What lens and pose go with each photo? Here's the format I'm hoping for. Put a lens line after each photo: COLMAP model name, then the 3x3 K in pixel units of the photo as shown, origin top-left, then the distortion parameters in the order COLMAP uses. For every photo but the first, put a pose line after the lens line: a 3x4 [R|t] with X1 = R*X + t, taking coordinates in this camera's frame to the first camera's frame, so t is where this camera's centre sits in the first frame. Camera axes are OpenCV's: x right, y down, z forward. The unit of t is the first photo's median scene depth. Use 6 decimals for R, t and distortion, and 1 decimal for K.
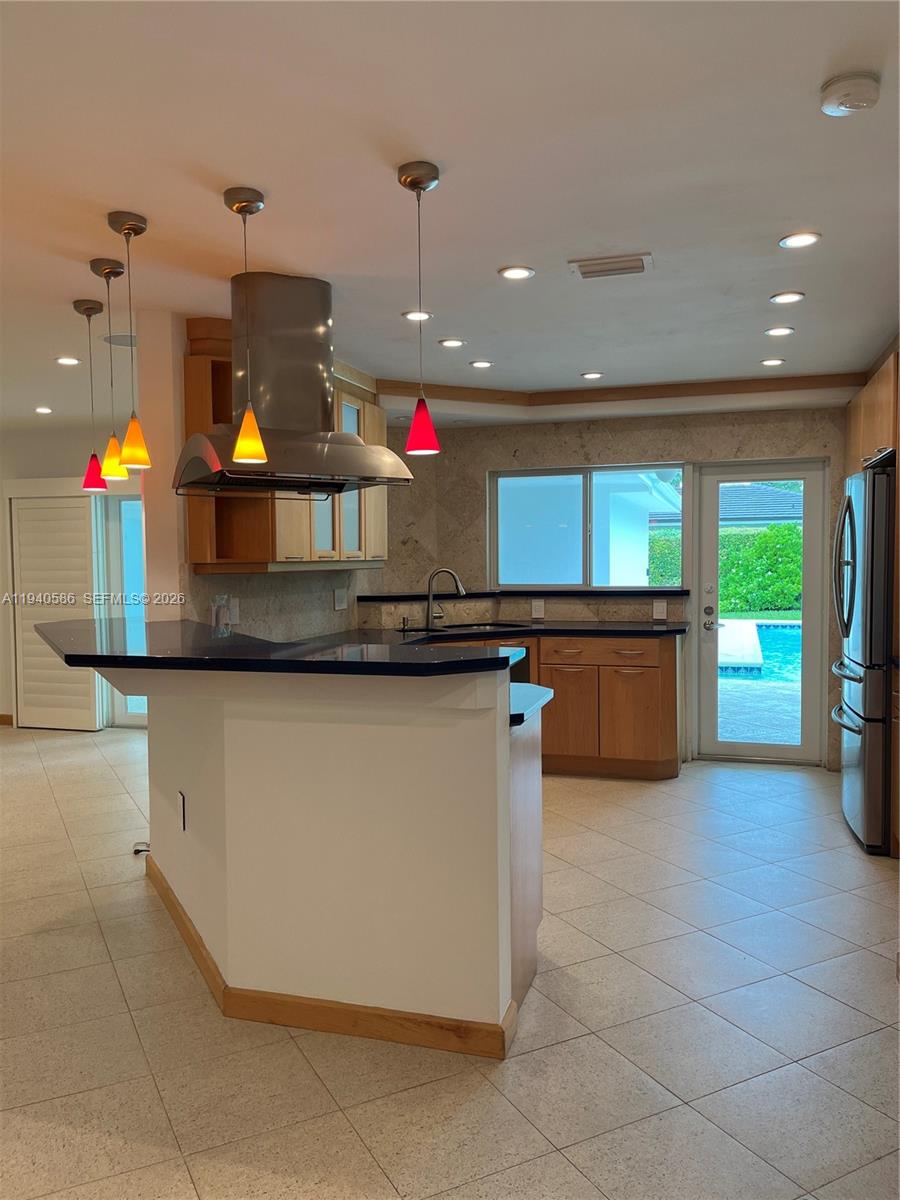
lens RADIAL K [[902.2, 0, 450.0], [0, 902.2, 600.0], [0, 0, 1]] dist [0.119740, -0.211647]
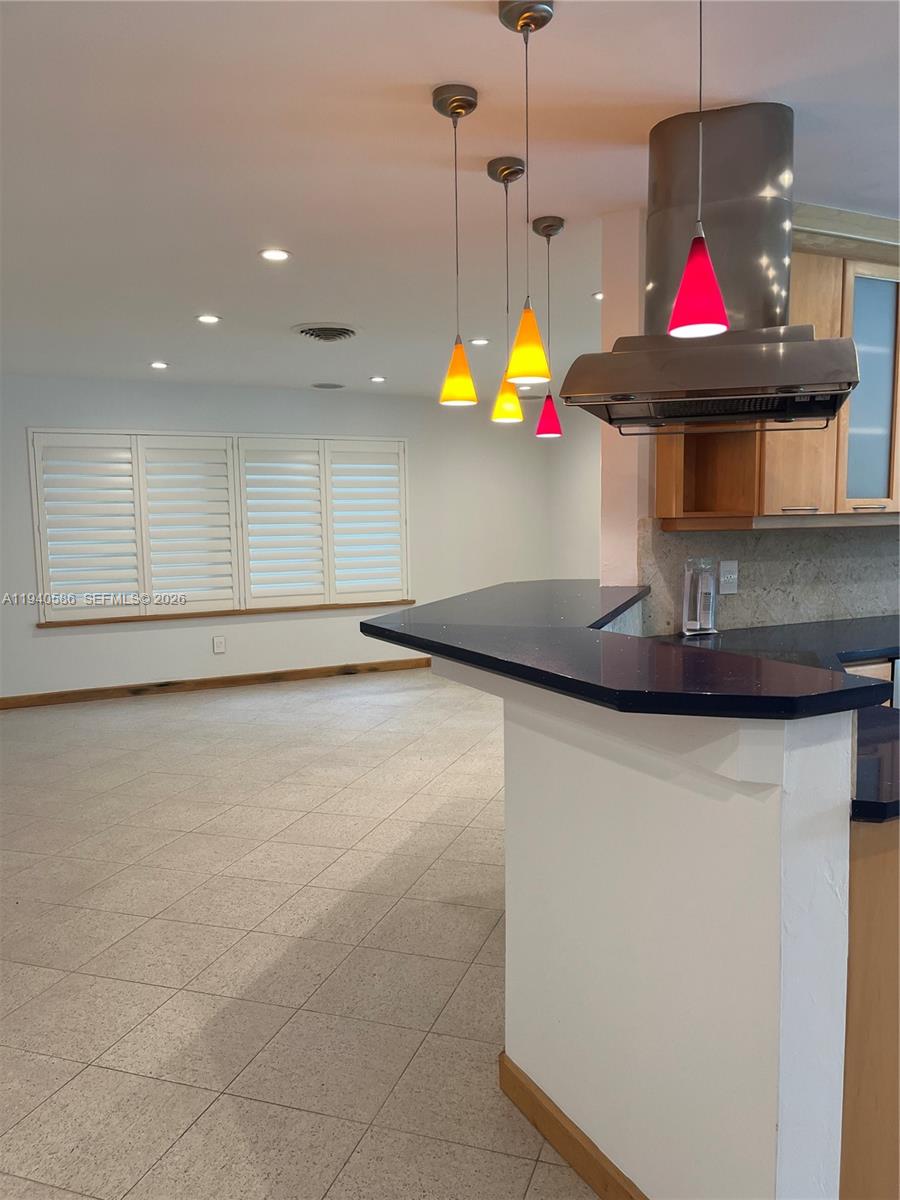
lens RADIAL K [[902.2, 0, 450.0], [0, 902.2, 600.0], [0, 0, 1]] dist [0.119740, -0.211647]
pose [[0.686943, 0.067274, -0.723591, 0.187936], [-0.029634, 0.997471, 0.064604, -0.013764], [0.726107, -0.022936, 0.687200, 0.296958]]
